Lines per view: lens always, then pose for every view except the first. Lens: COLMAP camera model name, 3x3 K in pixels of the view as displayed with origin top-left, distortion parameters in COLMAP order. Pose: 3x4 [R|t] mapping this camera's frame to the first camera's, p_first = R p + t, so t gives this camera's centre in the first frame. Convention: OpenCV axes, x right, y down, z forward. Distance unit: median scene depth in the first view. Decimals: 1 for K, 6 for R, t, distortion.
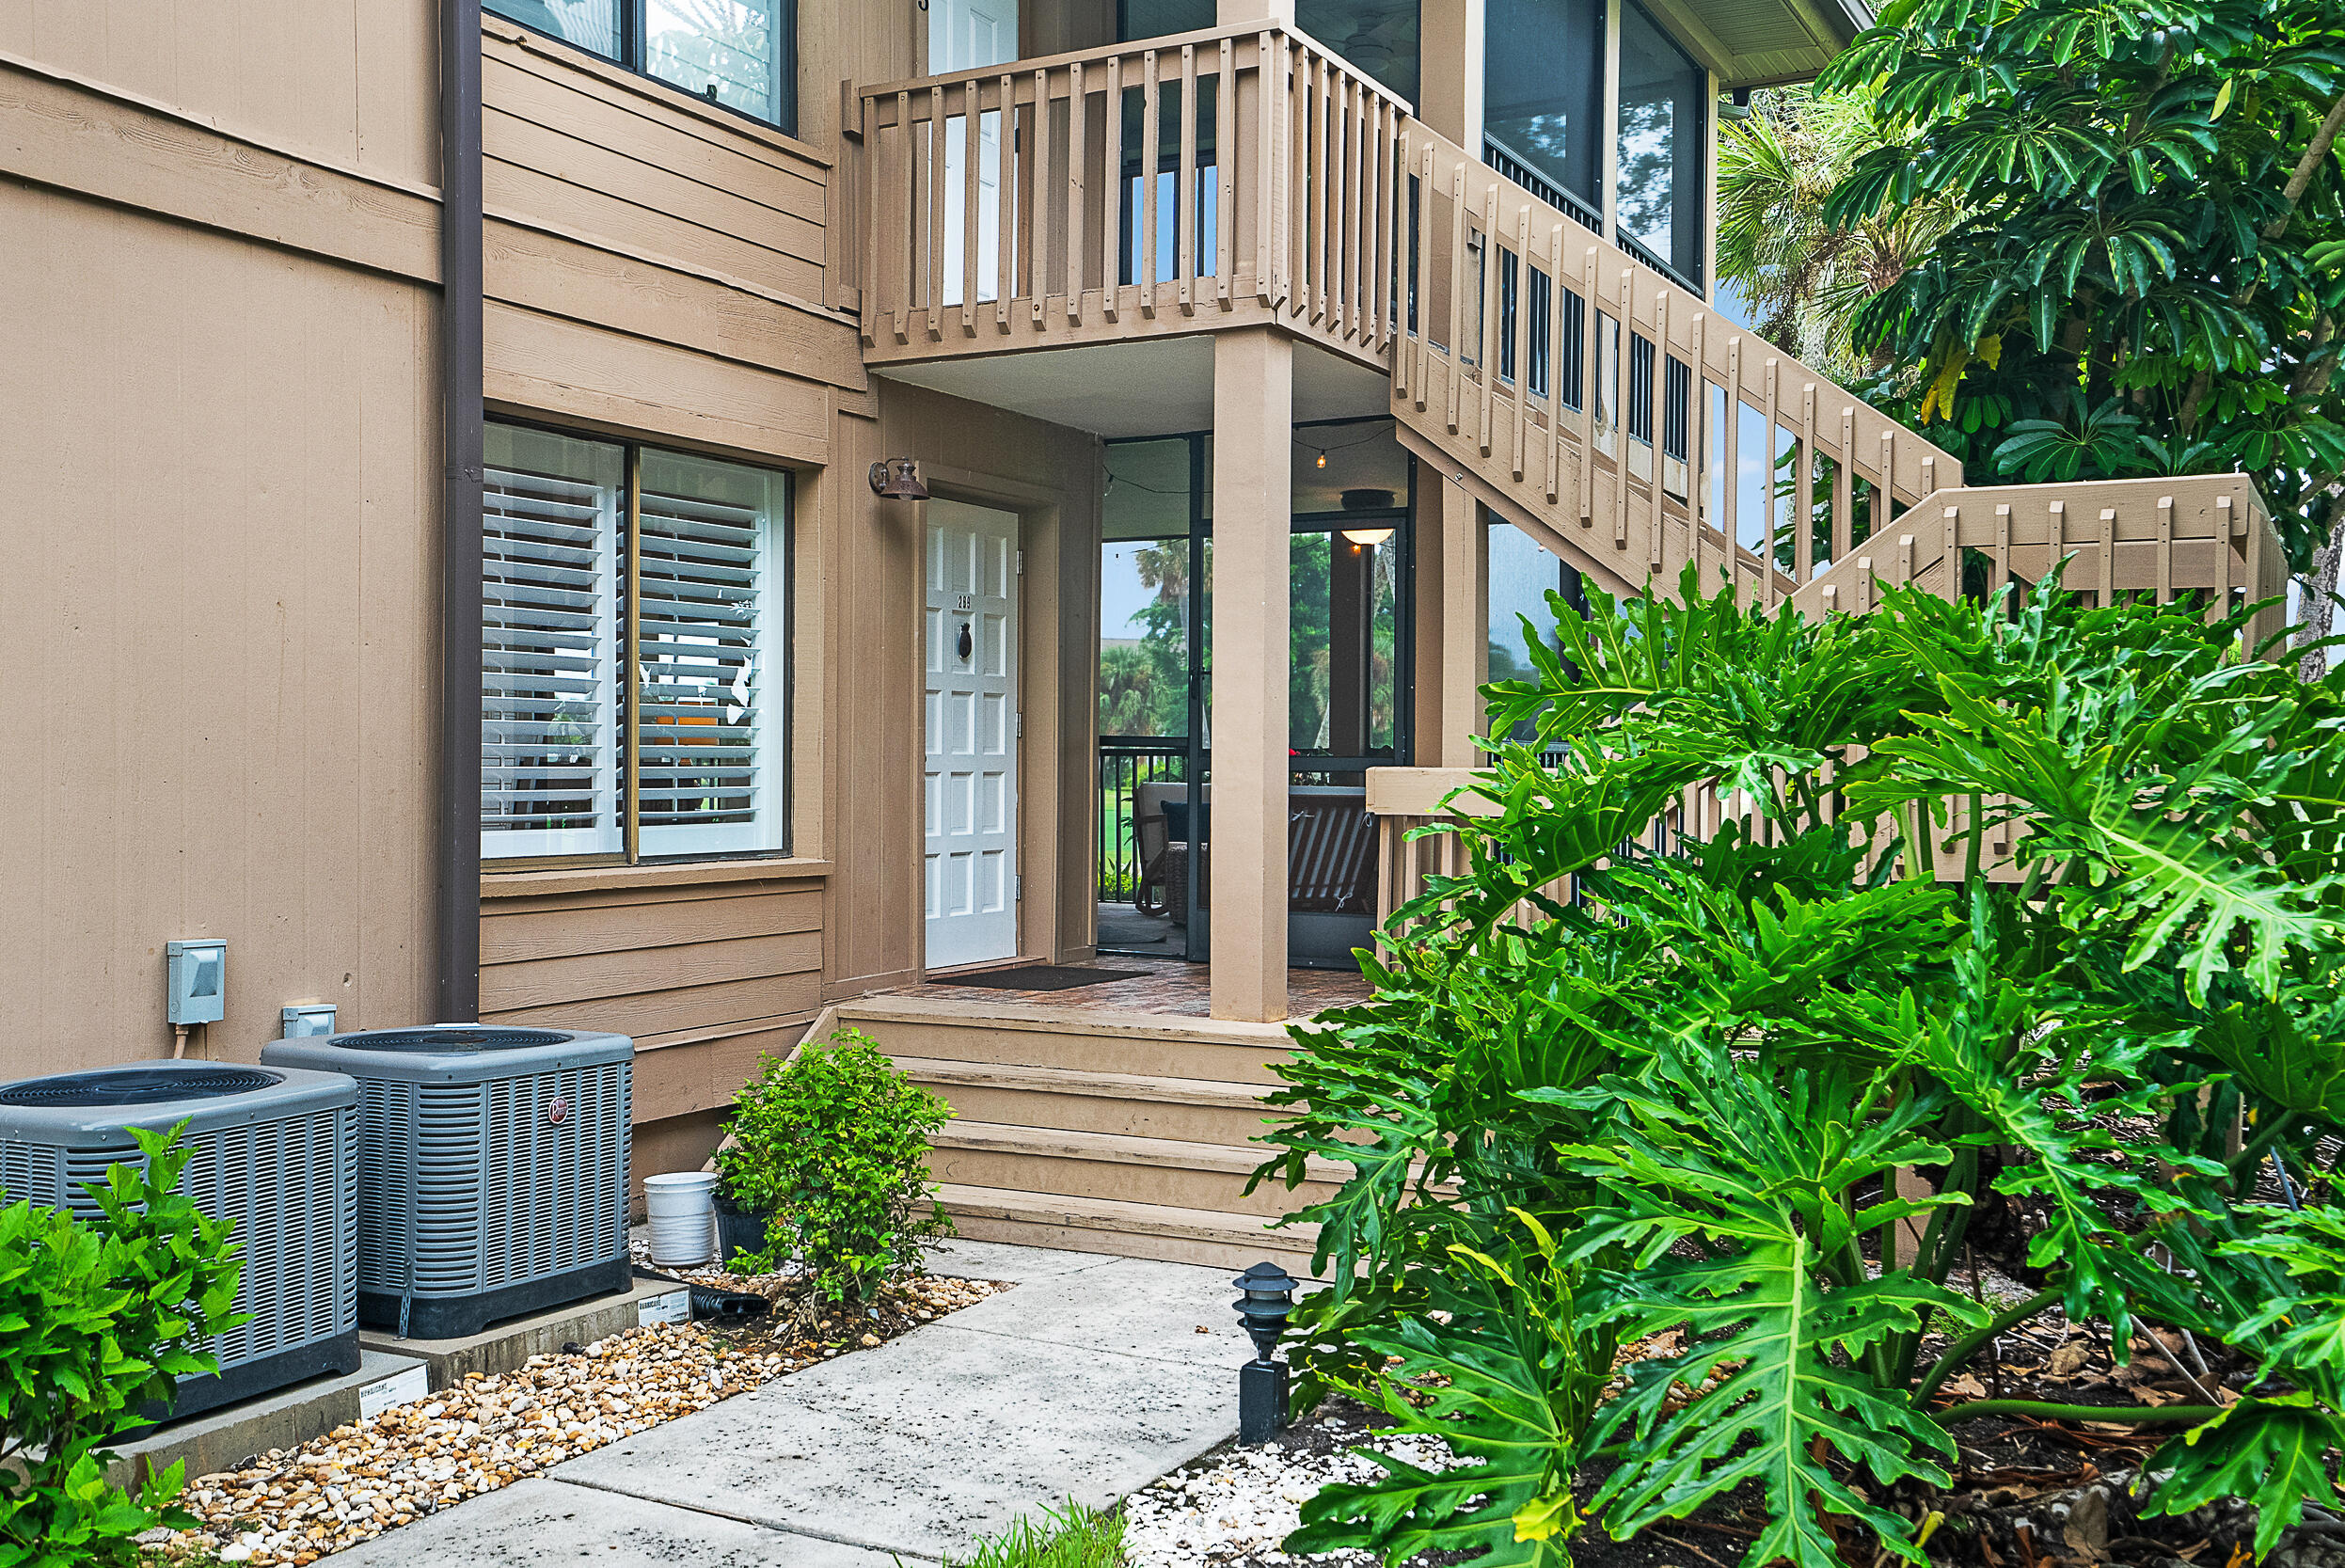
lens RADIAL K [[2248.2, 0, 1172.5], [0, 2248.2, 784.0], [0, 0, 1]] dist [0.053698, 0.006114]
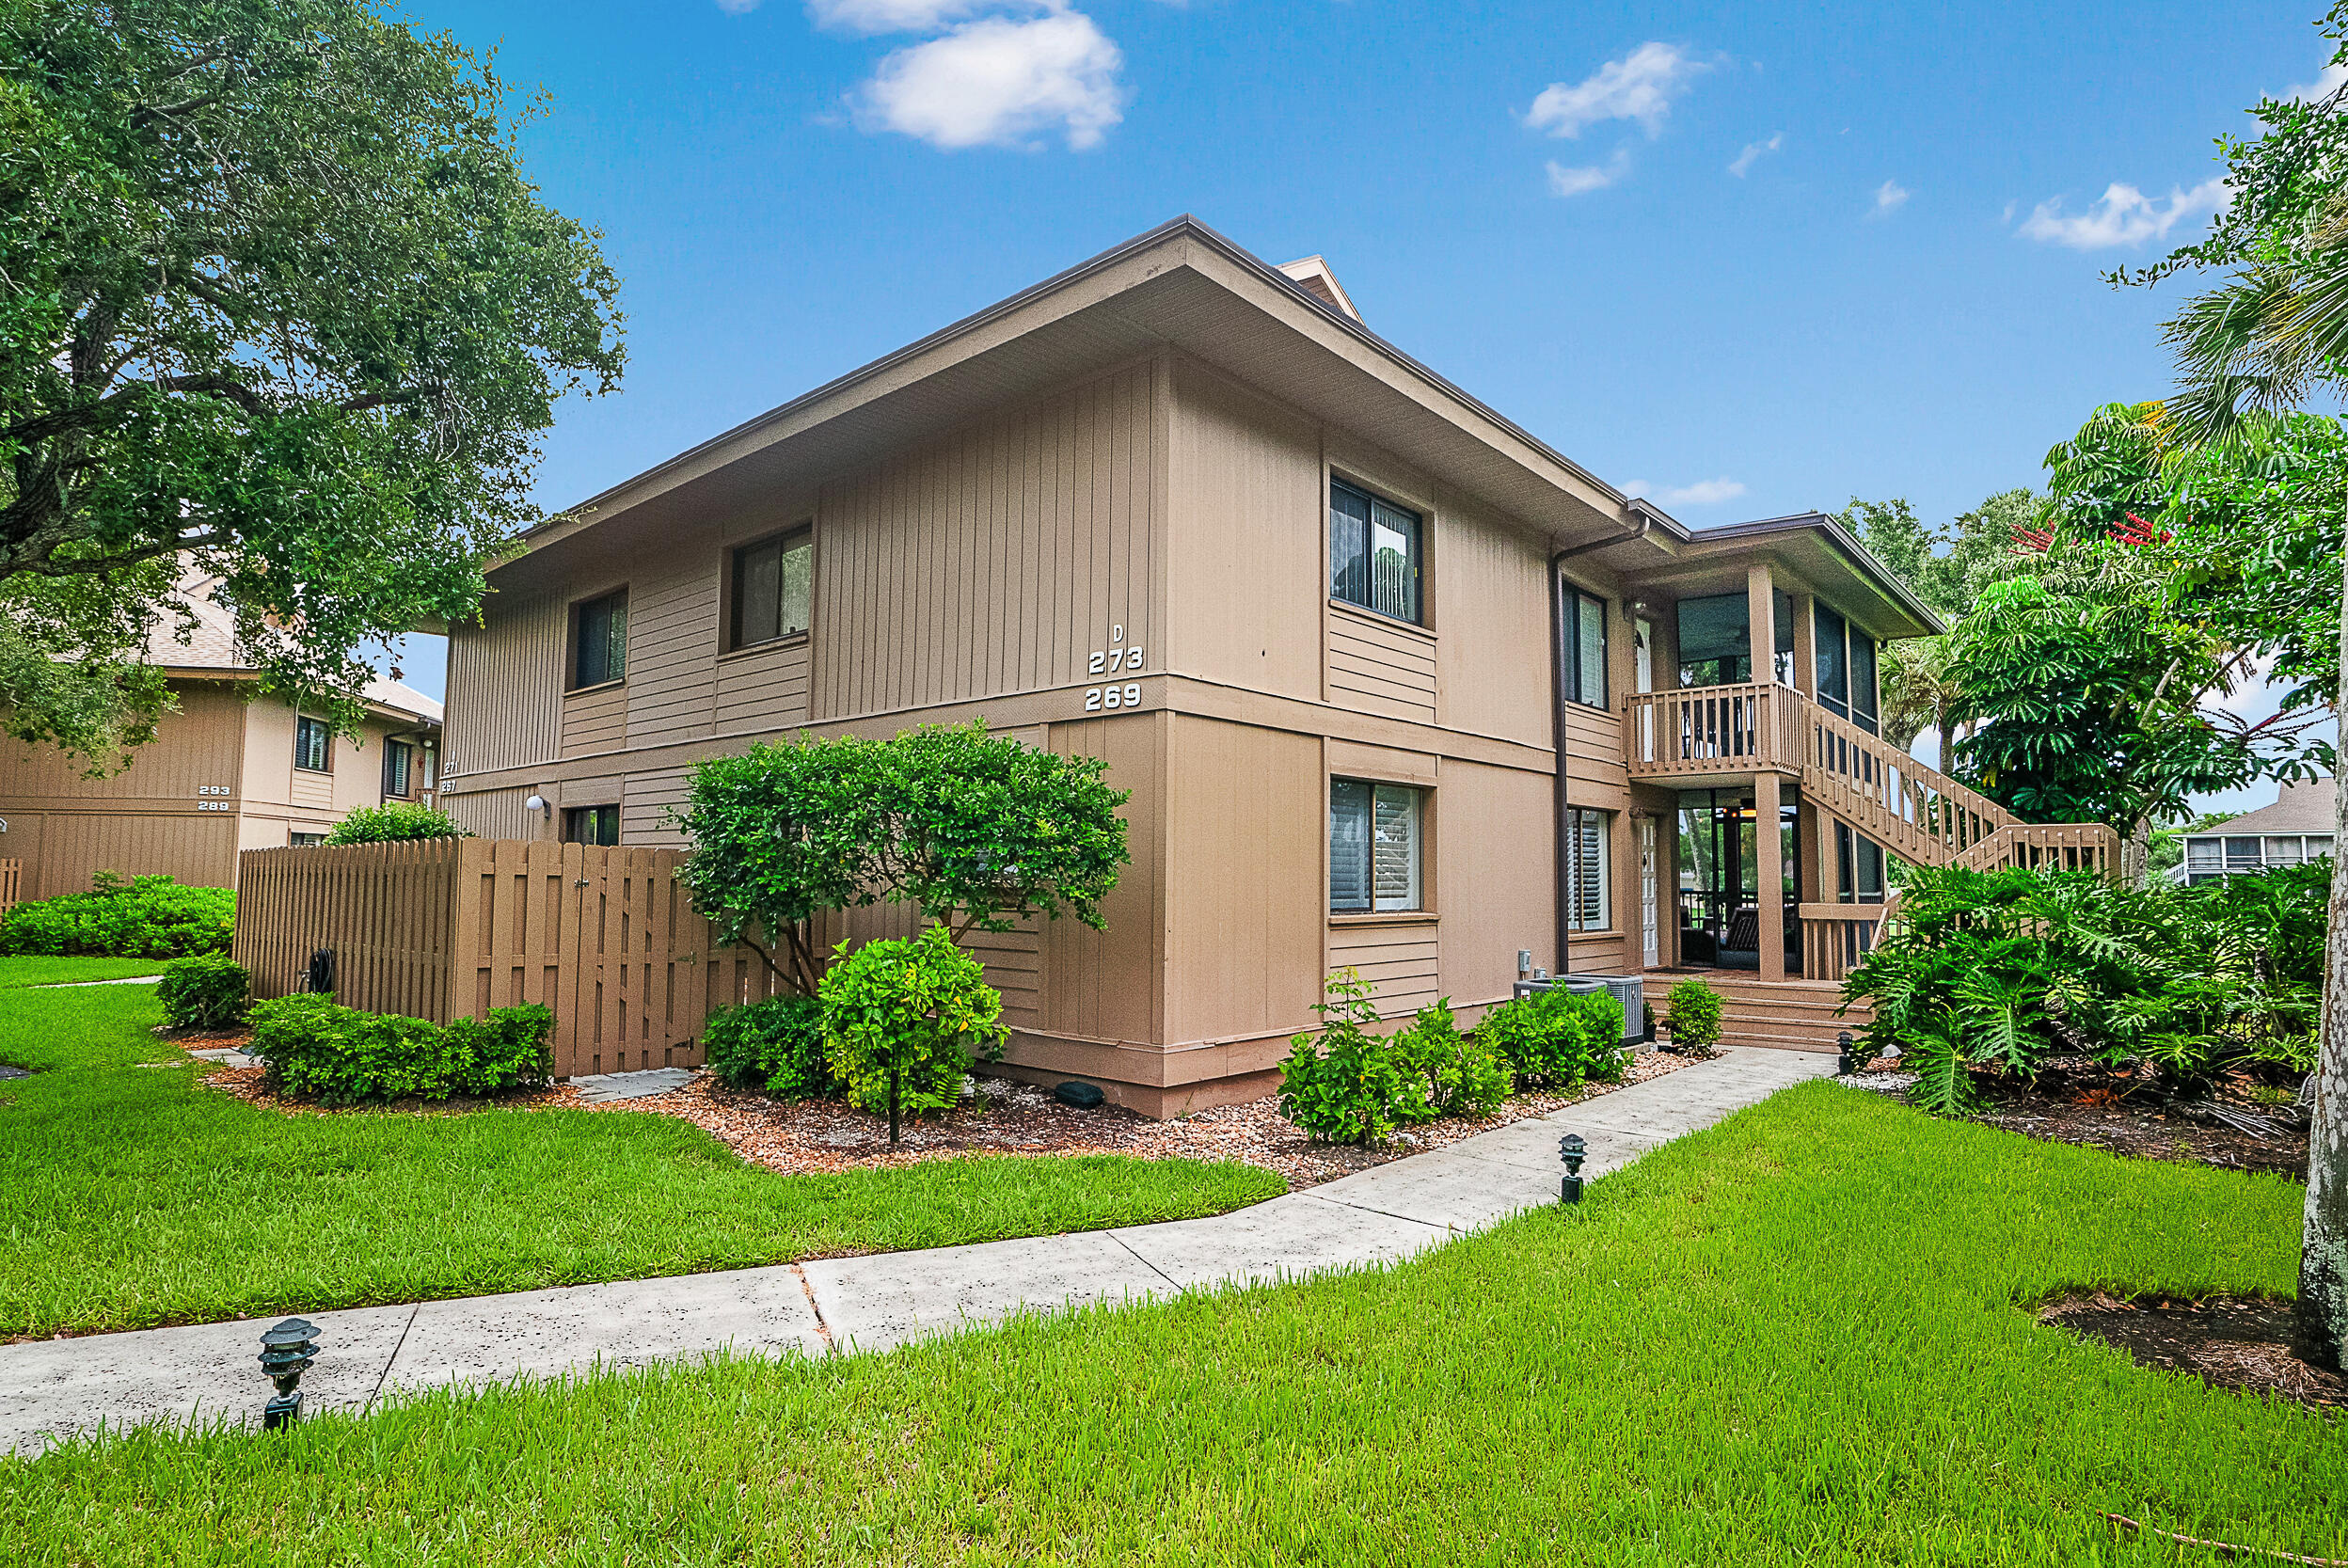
lens RADIAL K [[1212.4, 0, 1174.0], [0, 1212.4, 784.0], [0, 0, 1]] dist [-0.049413, 0.018796]
pose [[0.972848, -0.013559, -0.231047, -0.455999], [-0.007839, 0.995780, -0.091442, -0.017691], [0.231311, 0.090771, 0.968636, -1.010288]]
